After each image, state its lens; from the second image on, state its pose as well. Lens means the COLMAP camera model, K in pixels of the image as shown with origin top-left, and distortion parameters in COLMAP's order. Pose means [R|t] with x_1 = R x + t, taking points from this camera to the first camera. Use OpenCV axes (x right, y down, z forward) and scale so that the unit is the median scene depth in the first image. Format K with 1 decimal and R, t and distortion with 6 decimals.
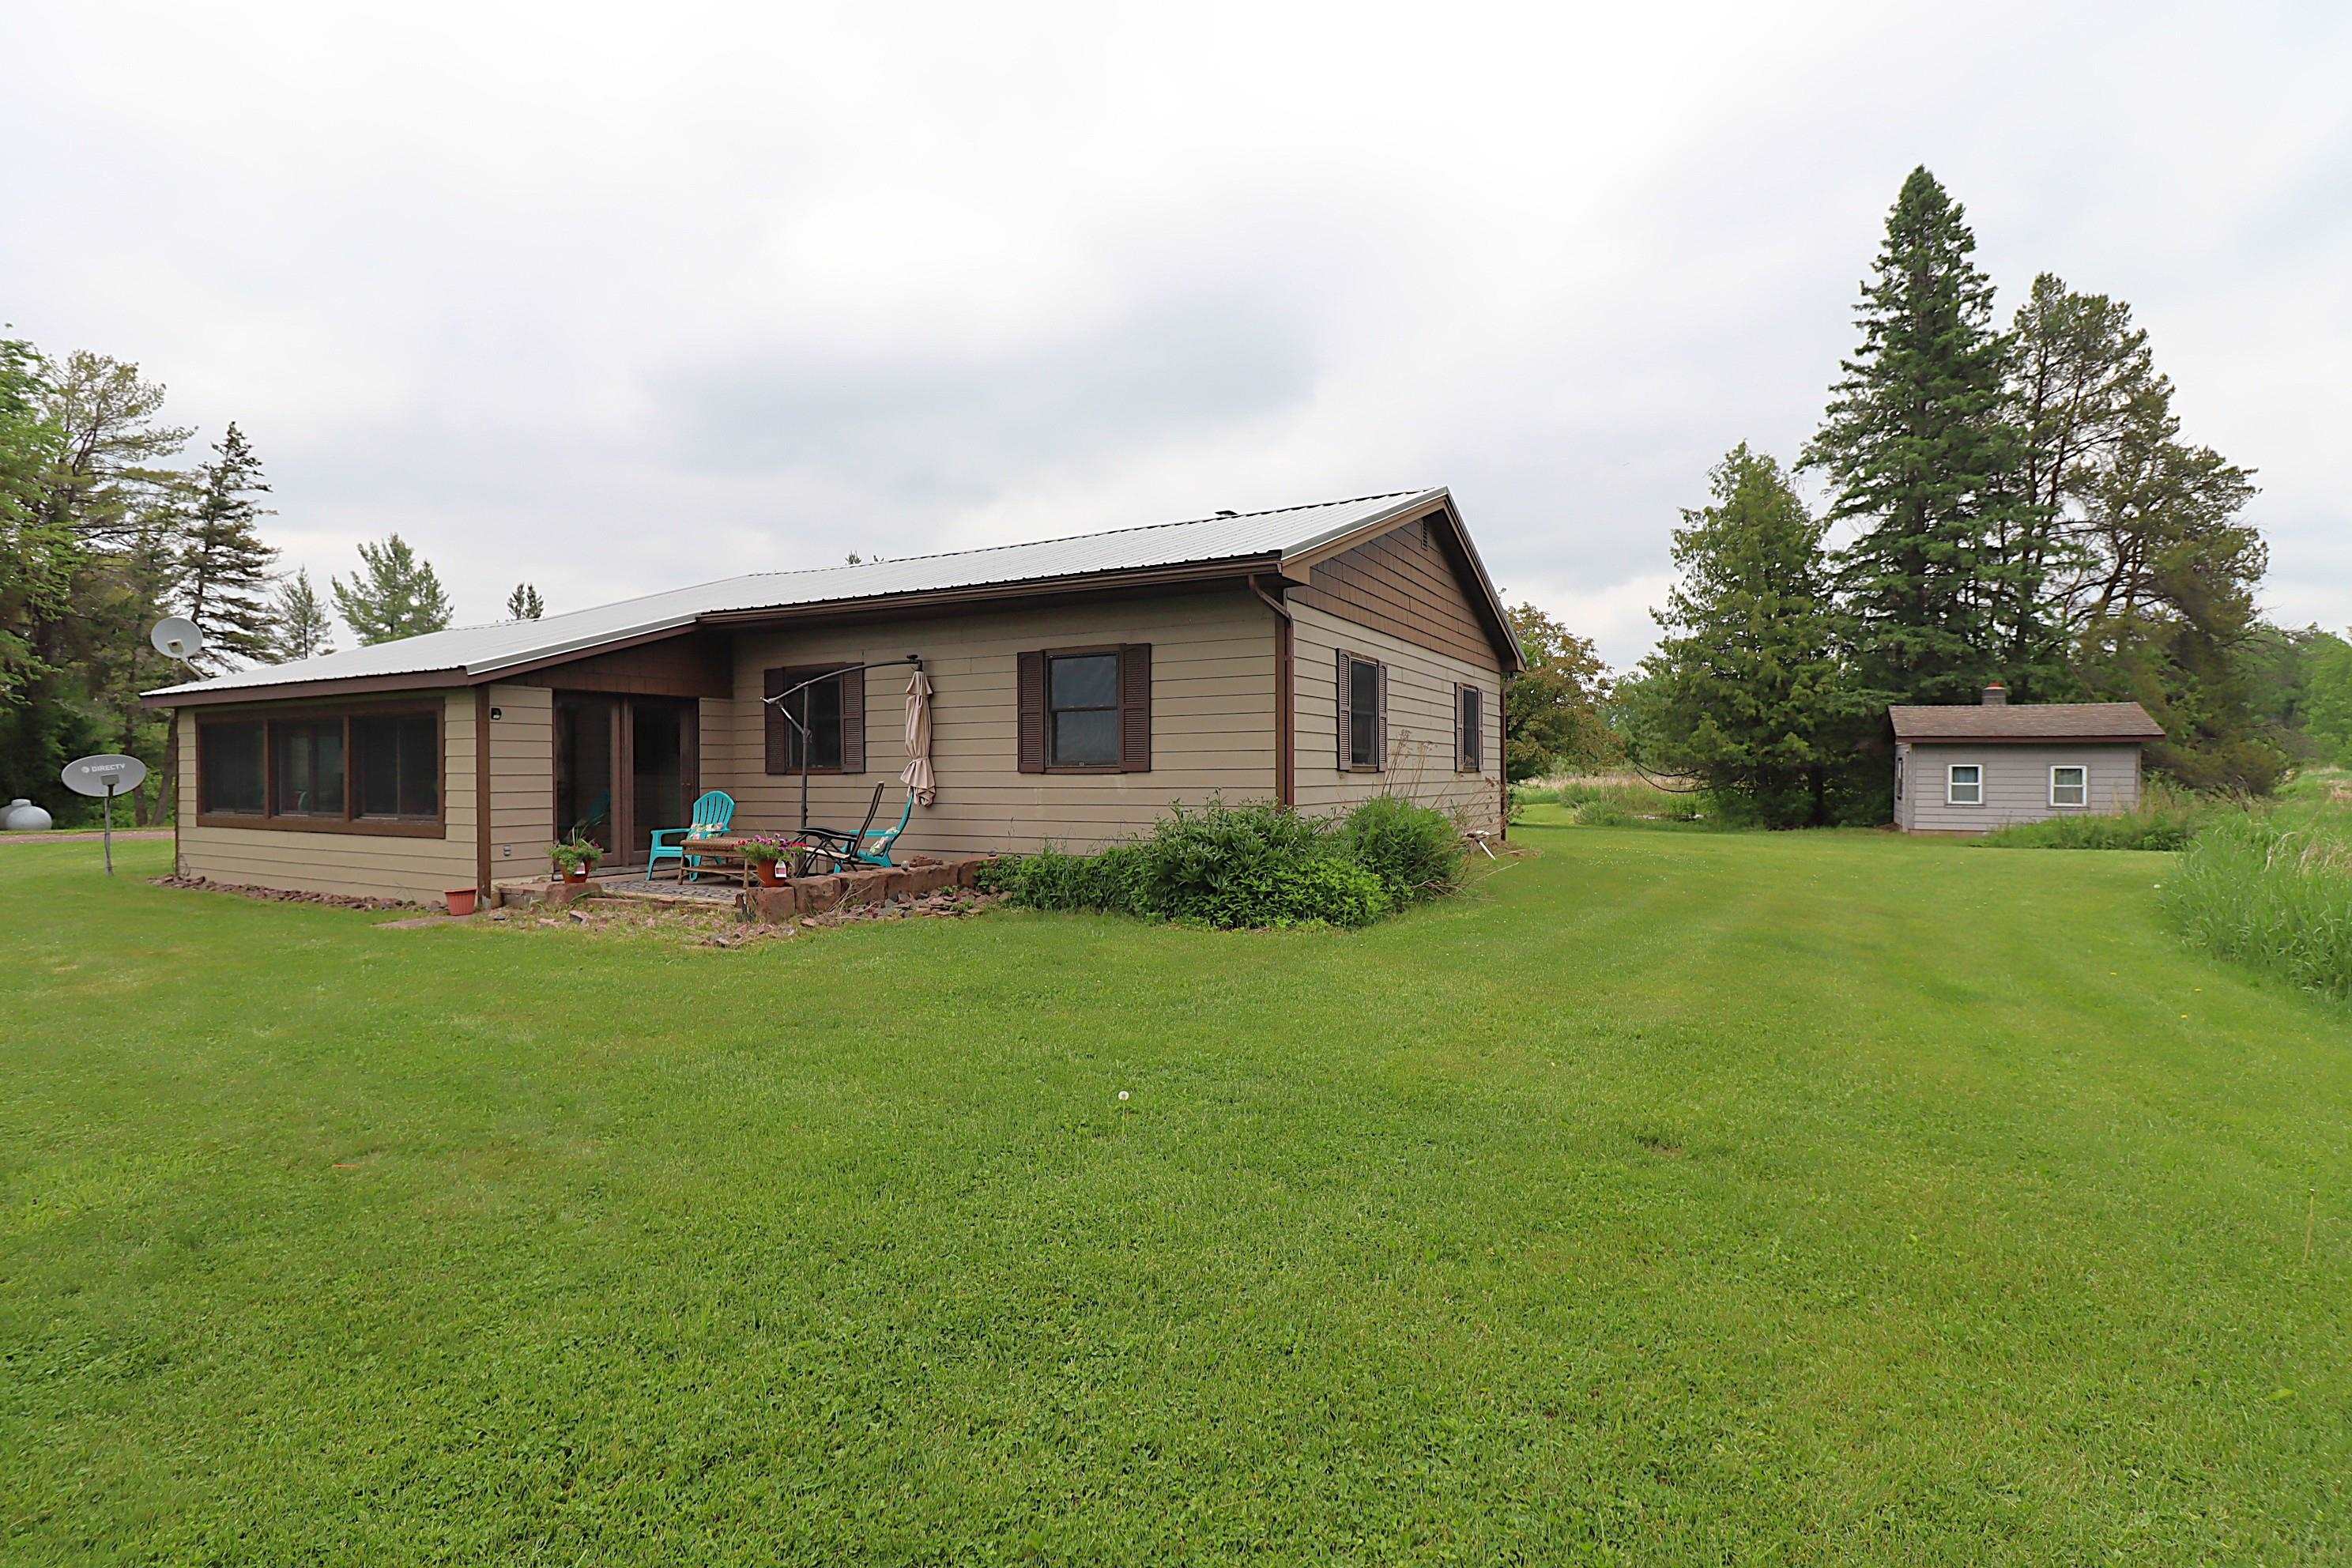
lens RADIAL K [[1102.9, 0, 1185.5], [0, 1102.9, 783.6], [0, 0, 1]] dist [0.010891, -0.015377]
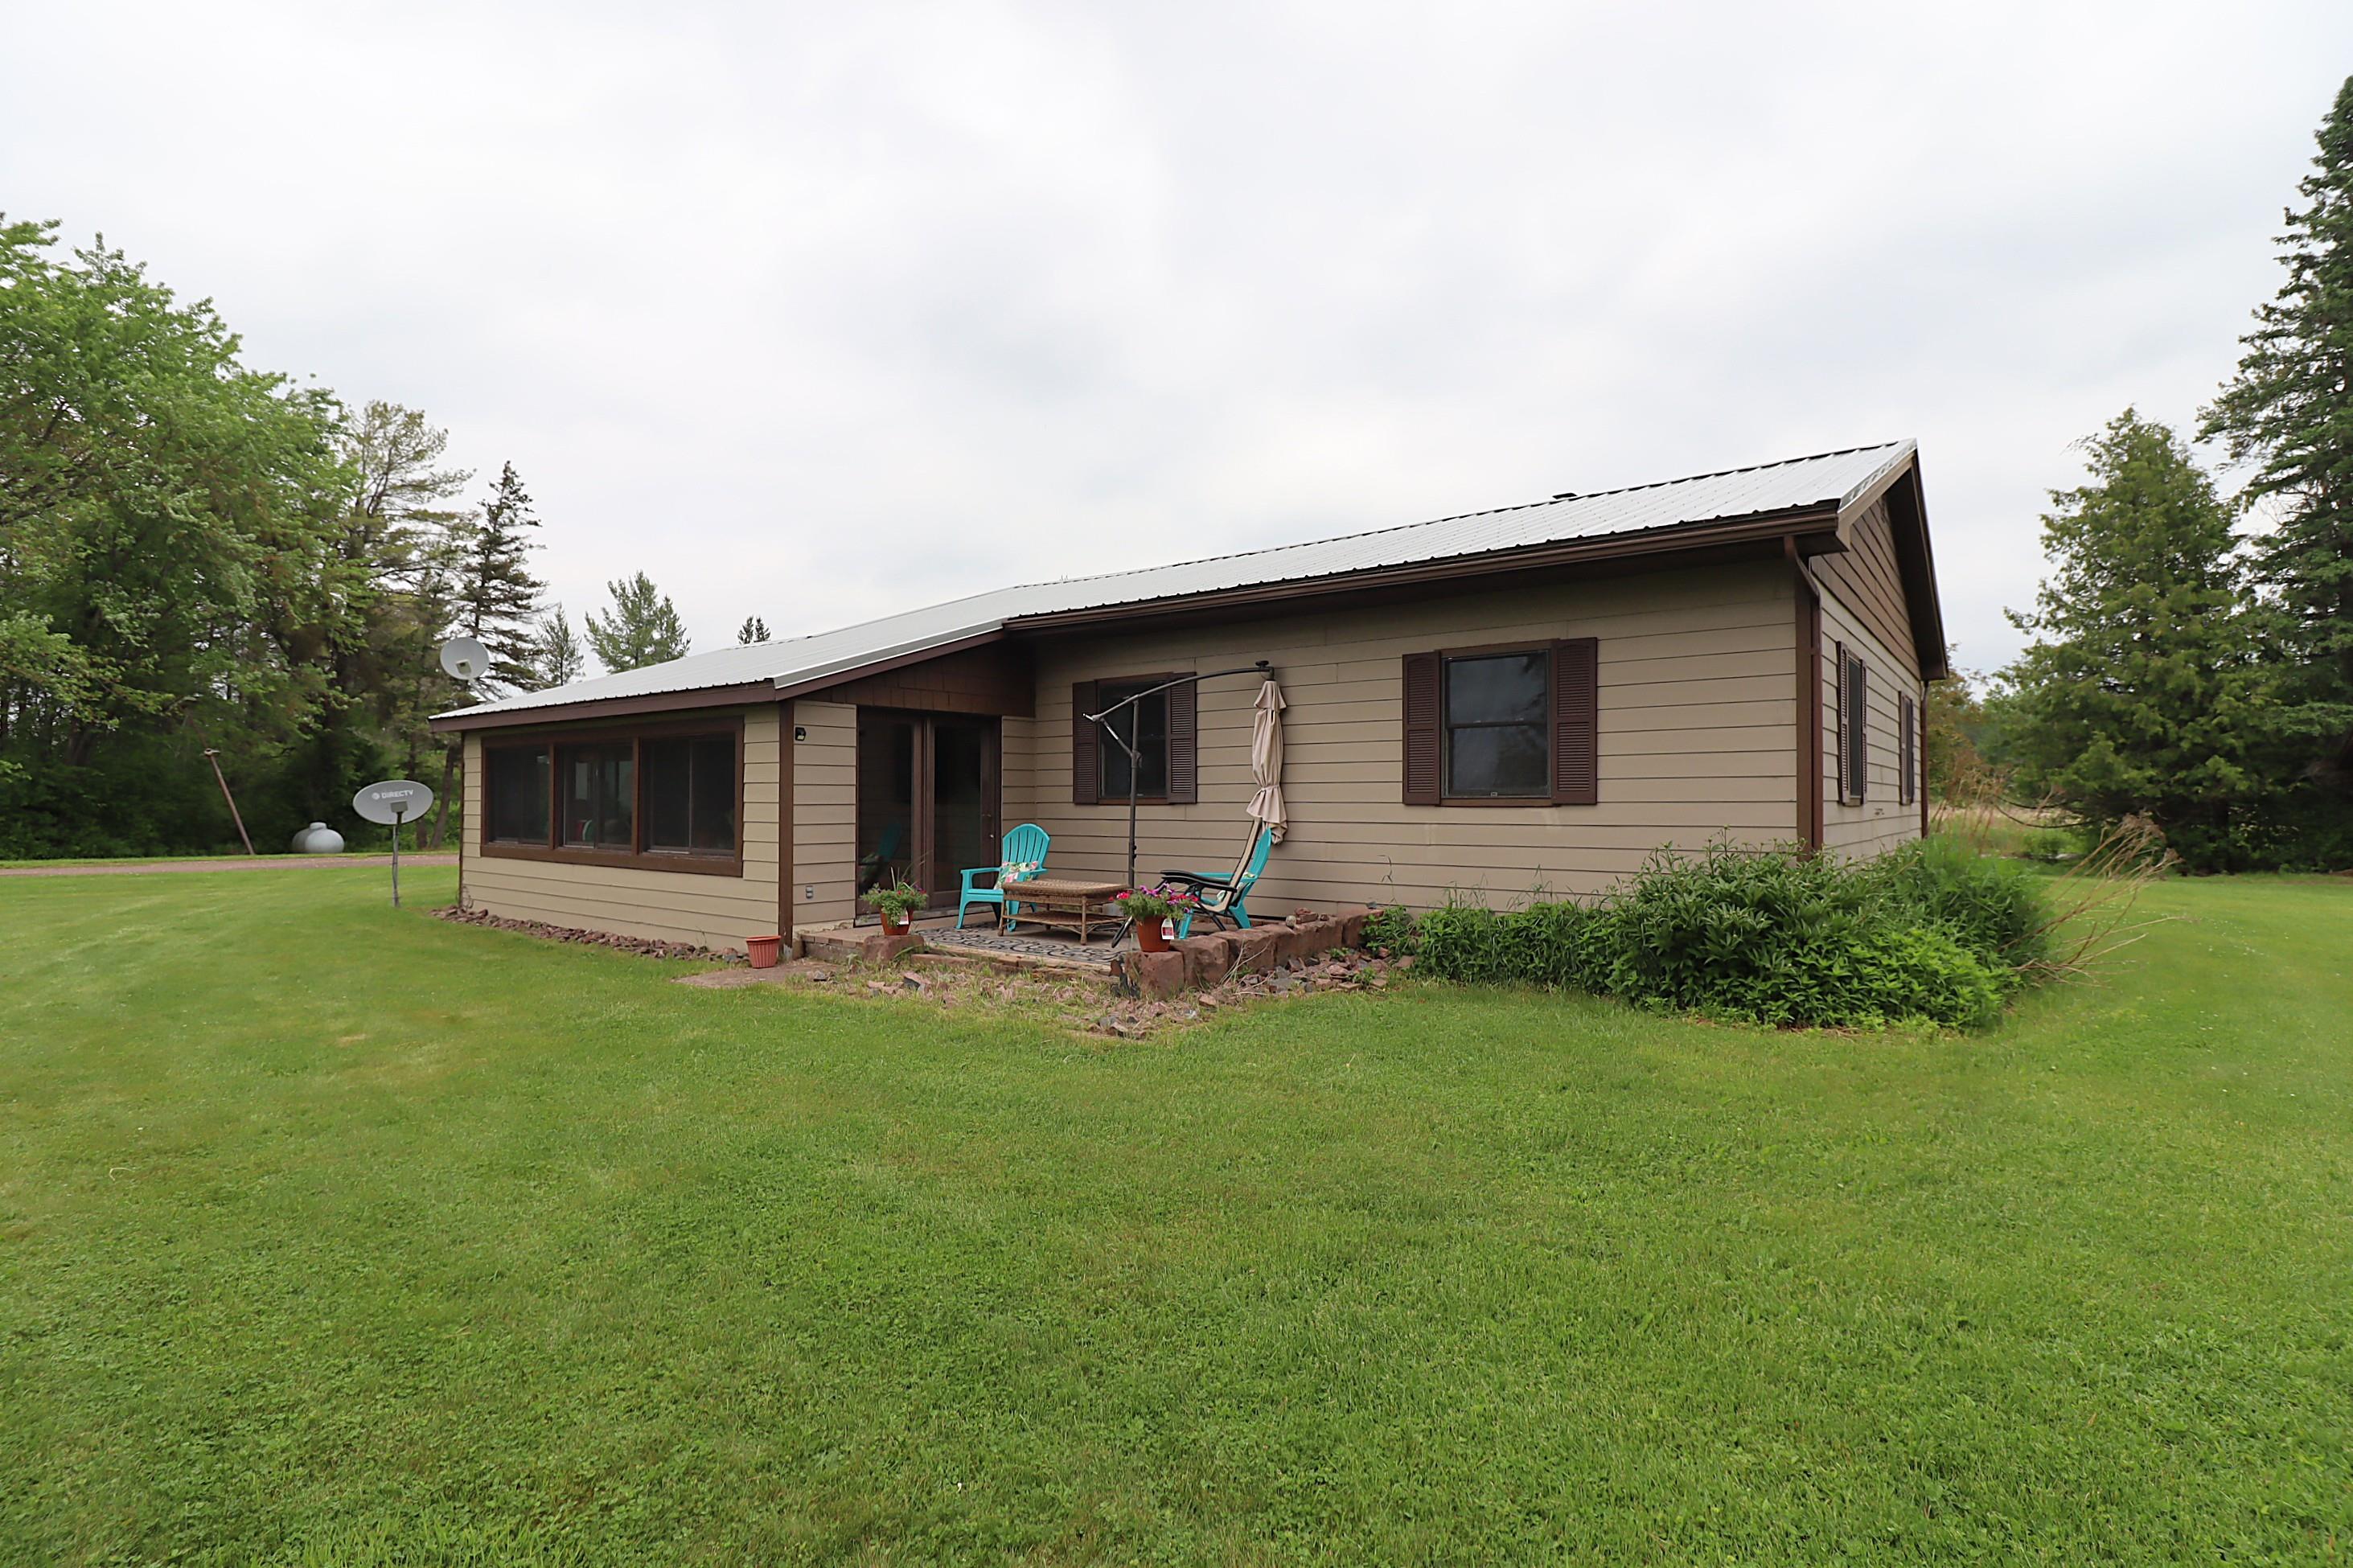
lens RADIAL K [[1101.3, 0, 1176.5], [0, 1101.3, 784.0], [0, 0, 1]] dist [0.011248, -0.011946]
pose [[0.987747, 0.001529, -0.156054, -0.167904], [-0.005270, 0.999708, -0.023566, -0.004408], [0.155972, 0.024100, 0.987467, 0.163461]]
